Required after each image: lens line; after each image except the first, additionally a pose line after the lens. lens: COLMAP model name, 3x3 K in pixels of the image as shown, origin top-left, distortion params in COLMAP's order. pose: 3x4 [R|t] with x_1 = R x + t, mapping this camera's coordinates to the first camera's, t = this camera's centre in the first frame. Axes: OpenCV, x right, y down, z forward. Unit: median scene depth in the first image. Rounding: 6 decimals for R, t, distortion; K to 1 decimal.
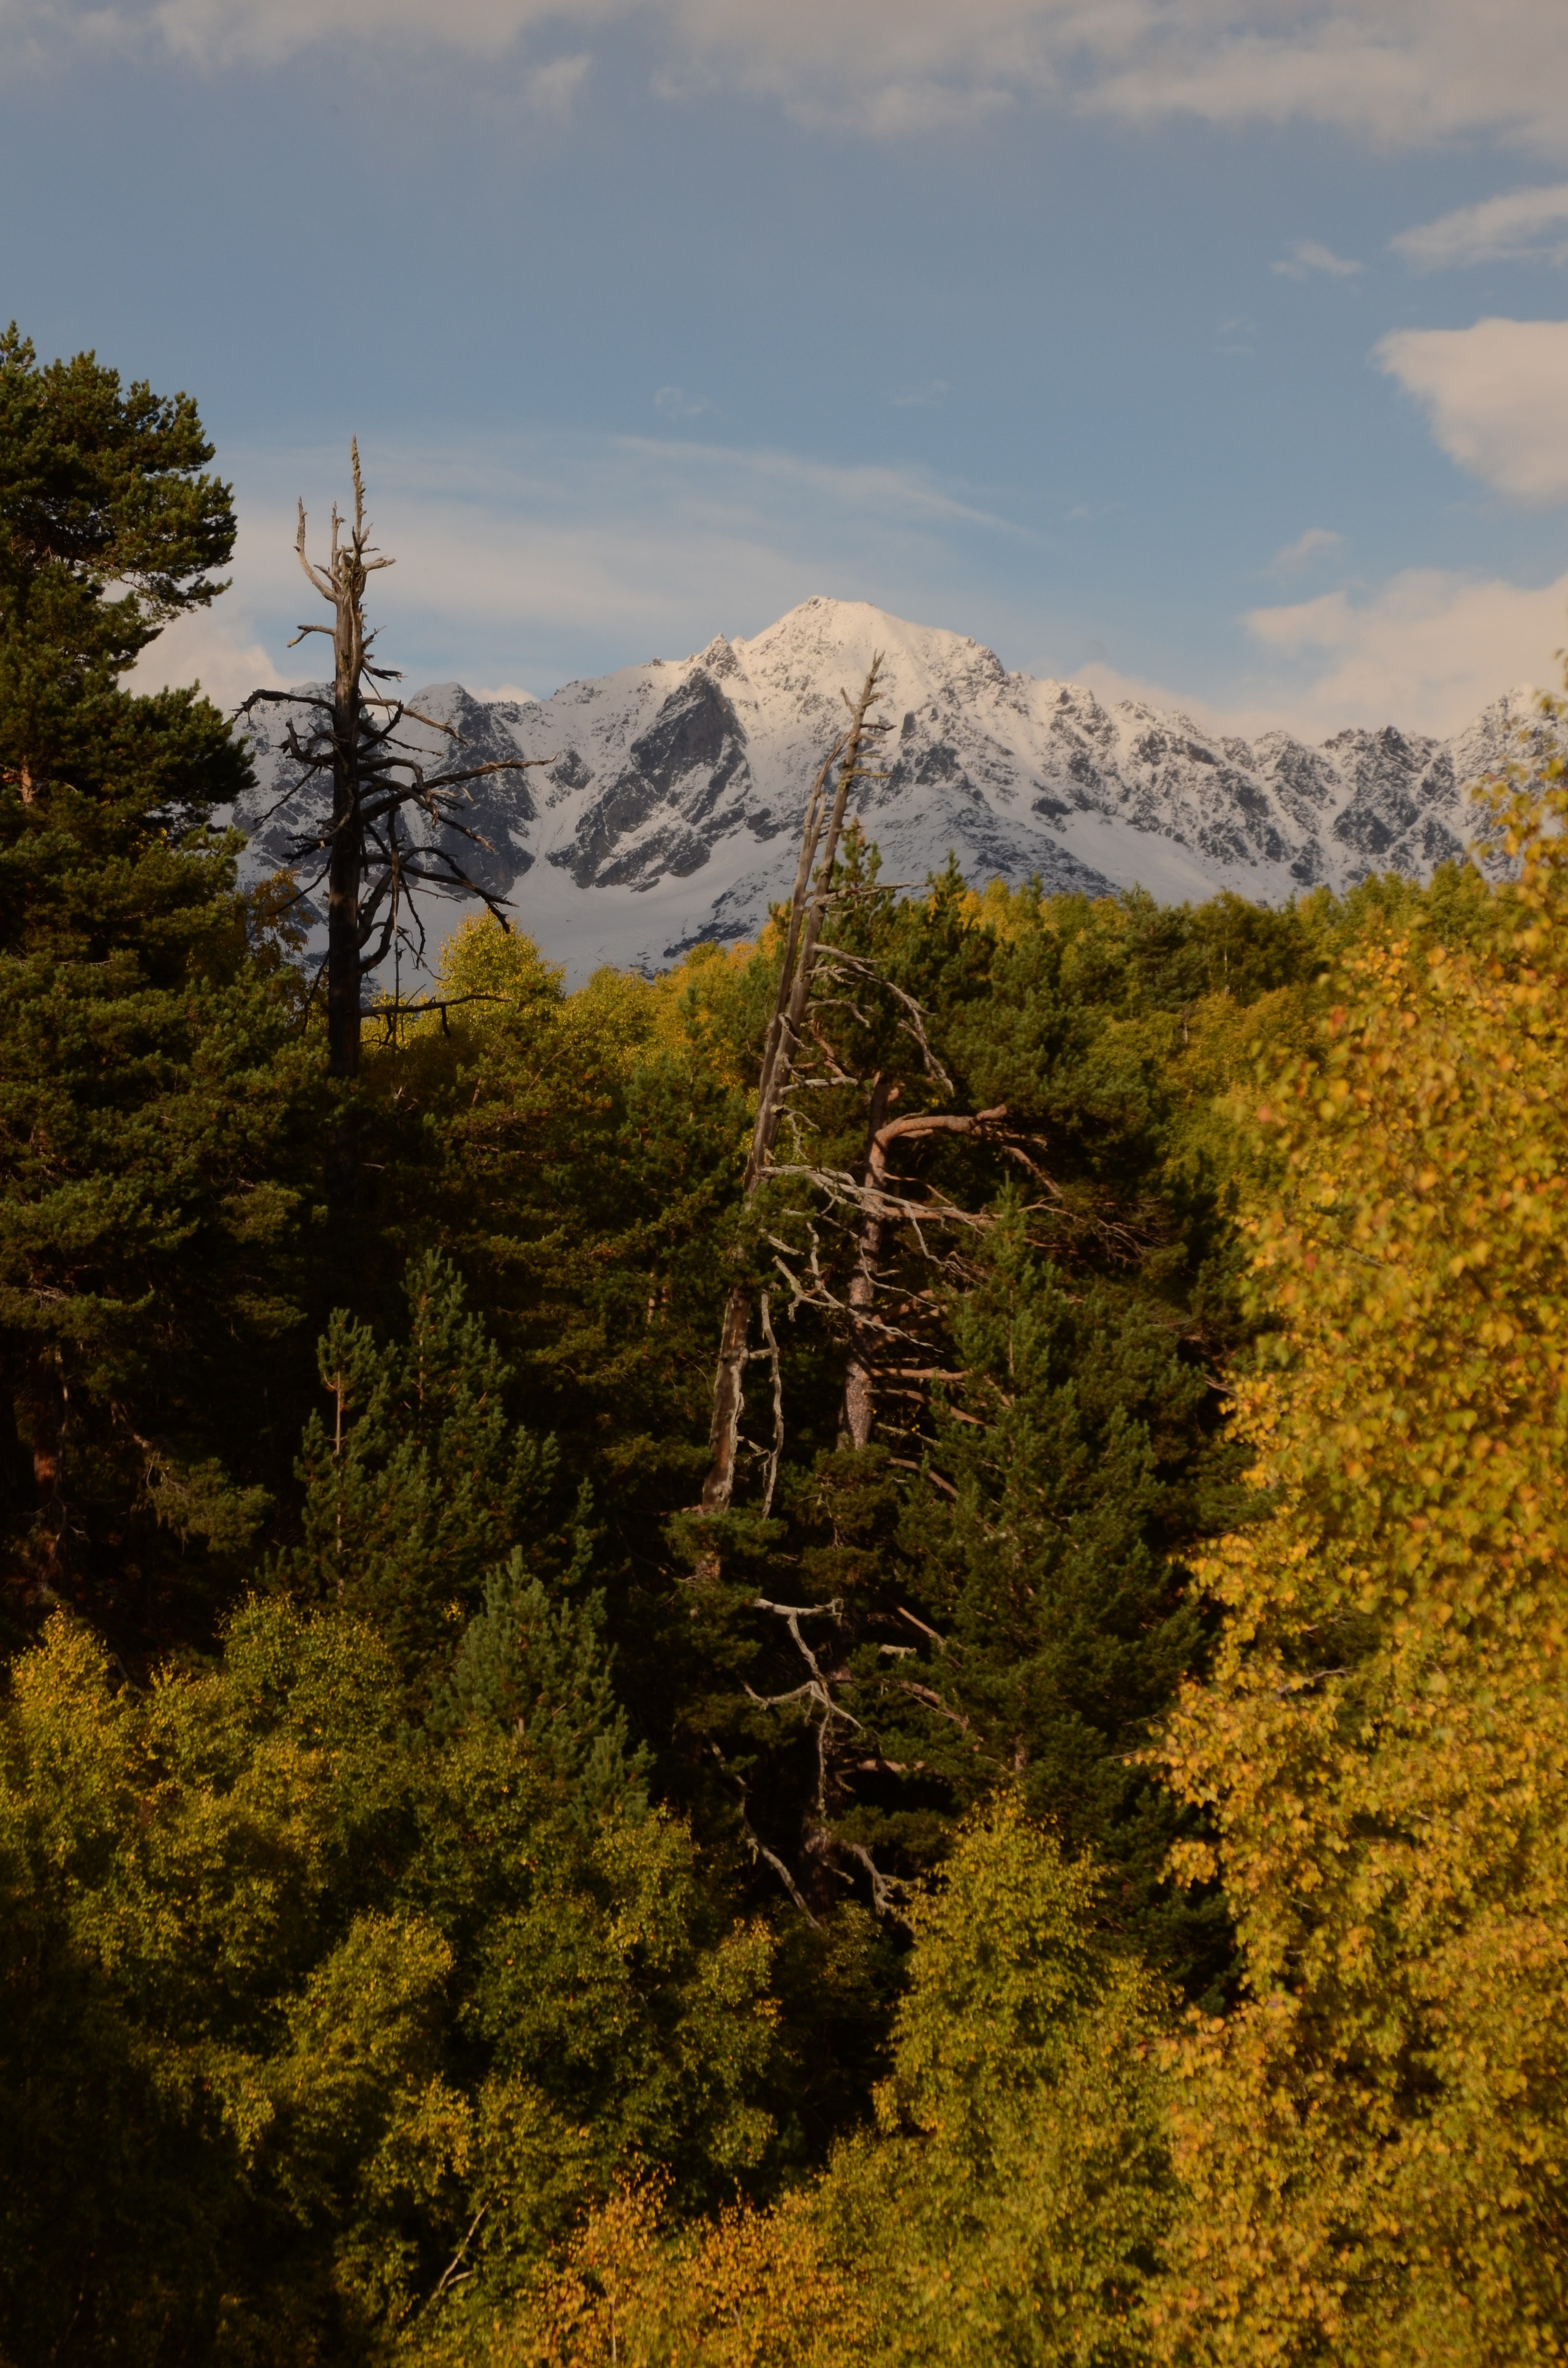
lens RADIAL K [[8284.7, 0, 782.2], [0, 8284.7, 1223.3], [0, 0, 1]] dist [0.532453, 1.122019]
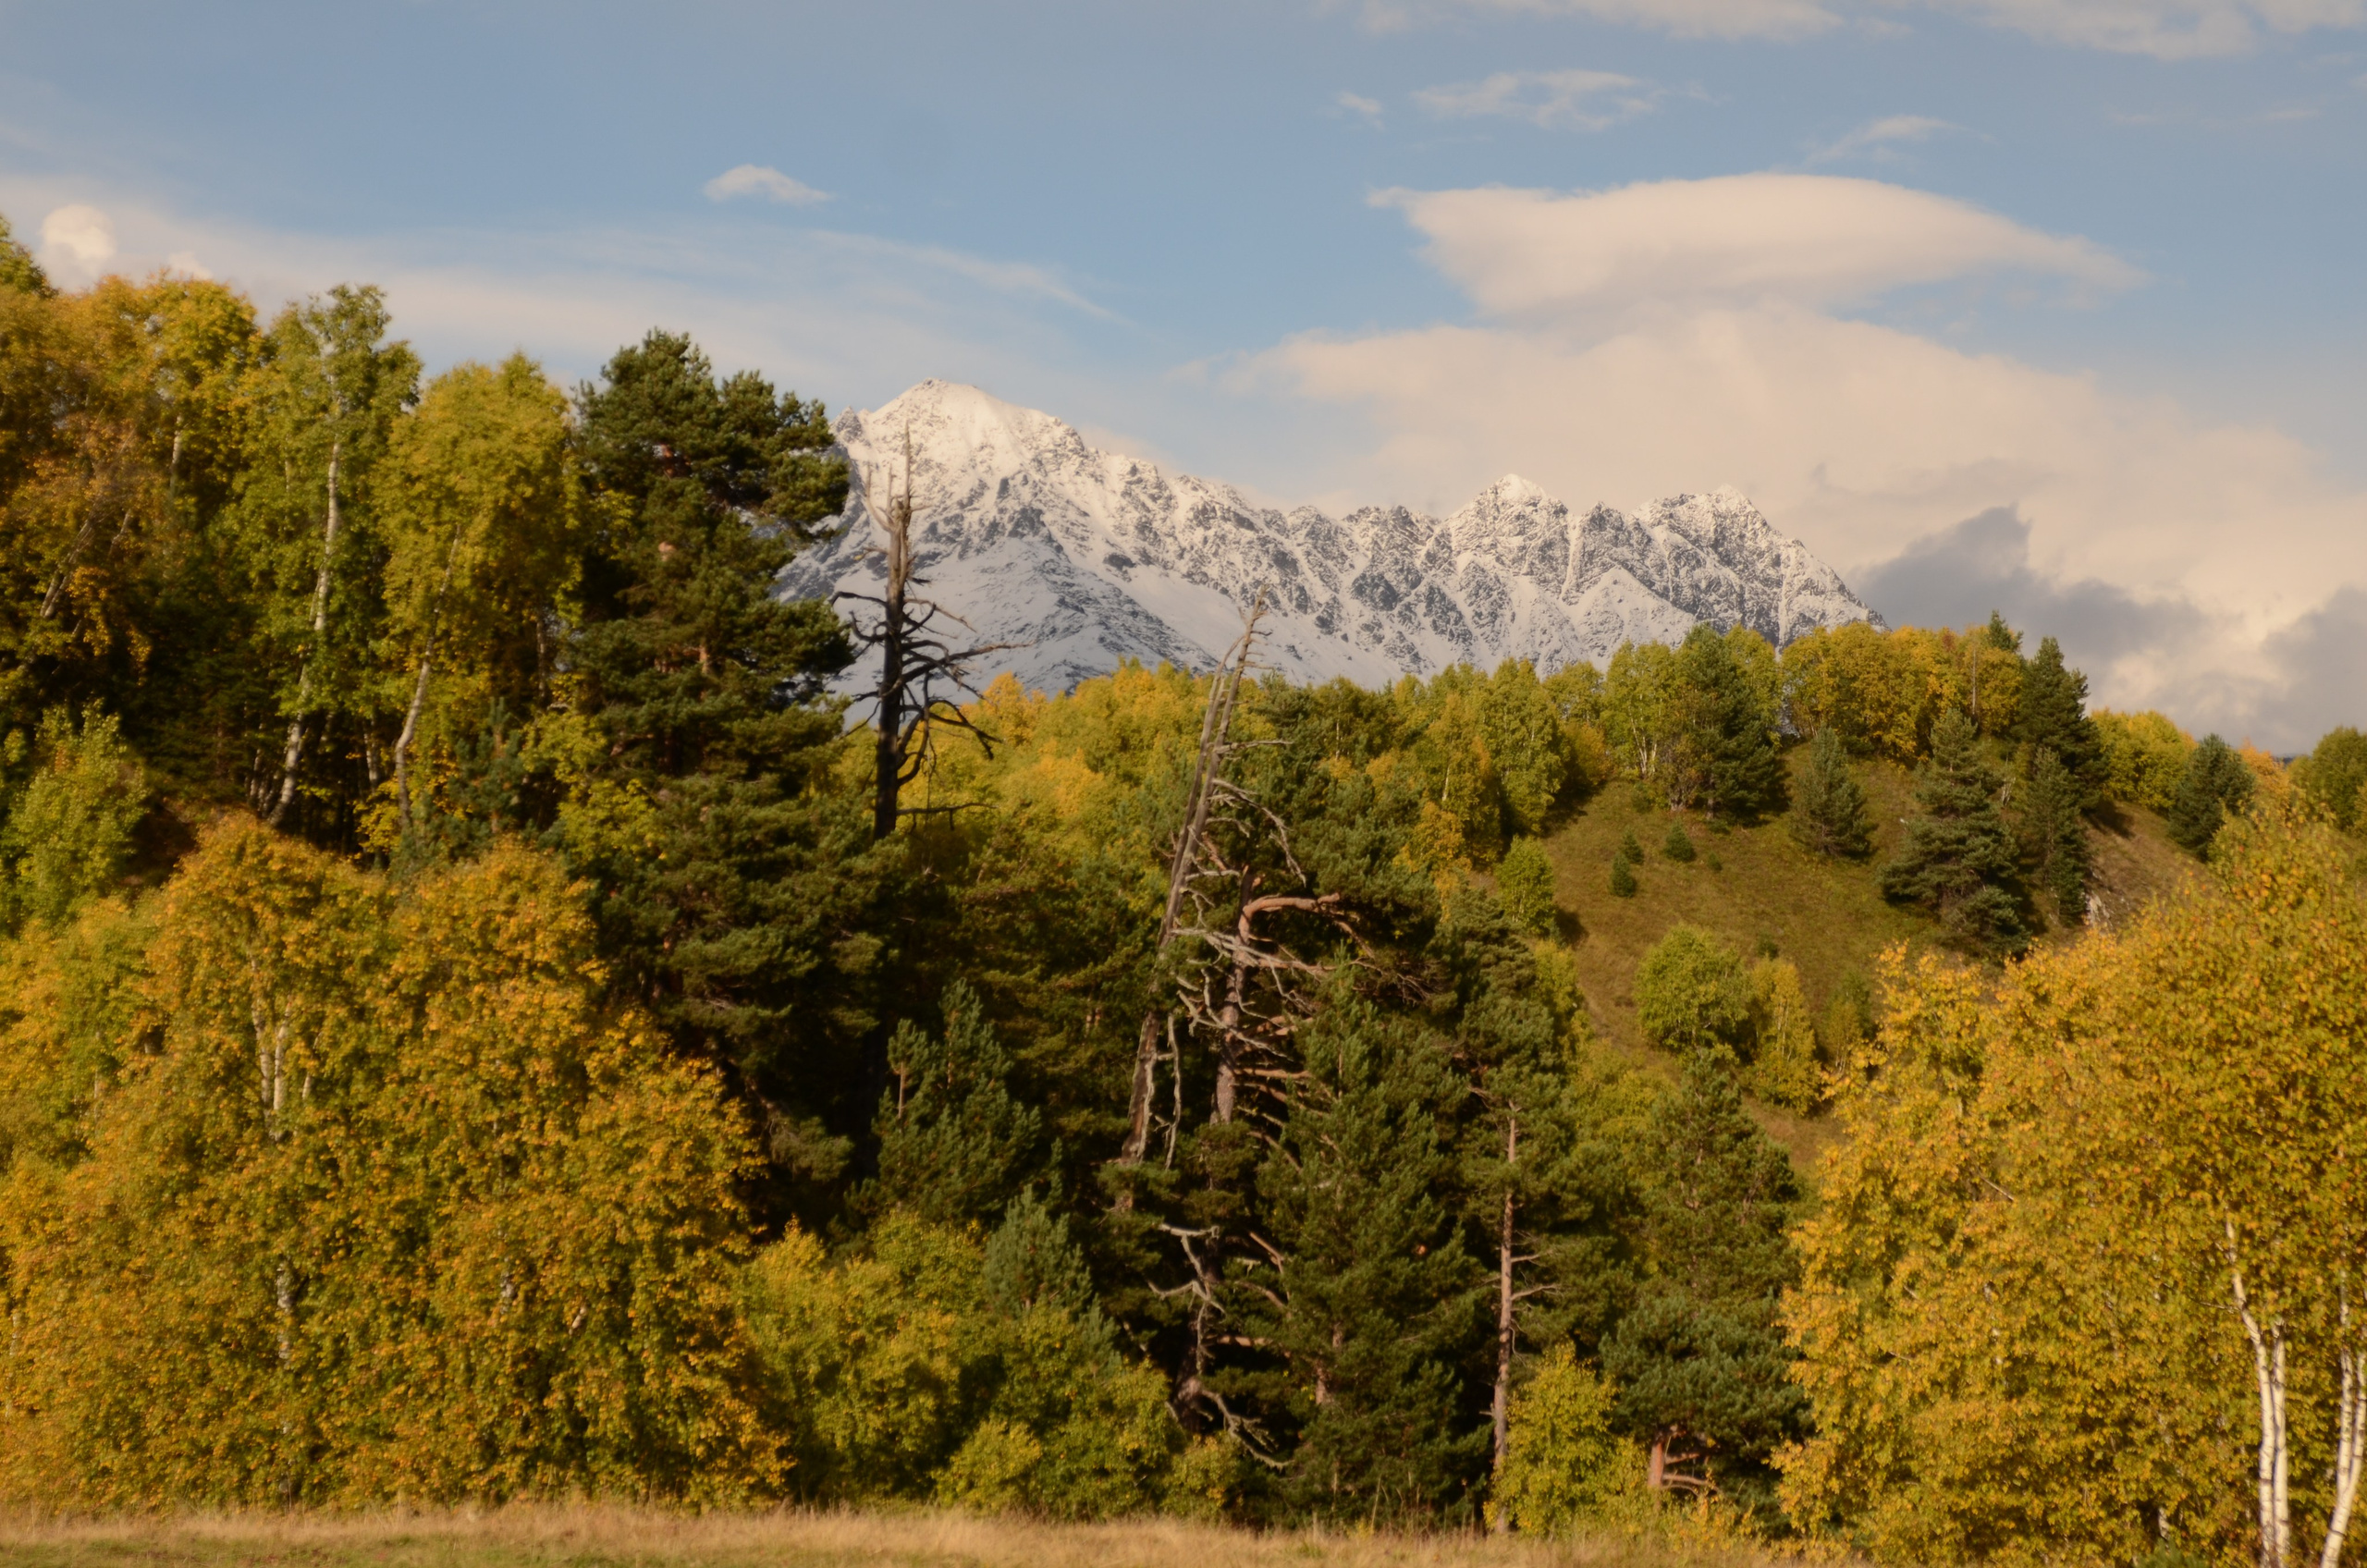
lens RADIAL K [[7403.8, 0, 1183.5], [0, 7403.8, 784.0], [0, 0, 1]] dist [0.495864, -0.761979]
pose [[0.997705, 0.037884, 0.056117, -0.075496], [-0.037167, 0.999214, -0.013776, -0.014621], [-0.056595, 0.011659, 0.998329, -0.312032]]
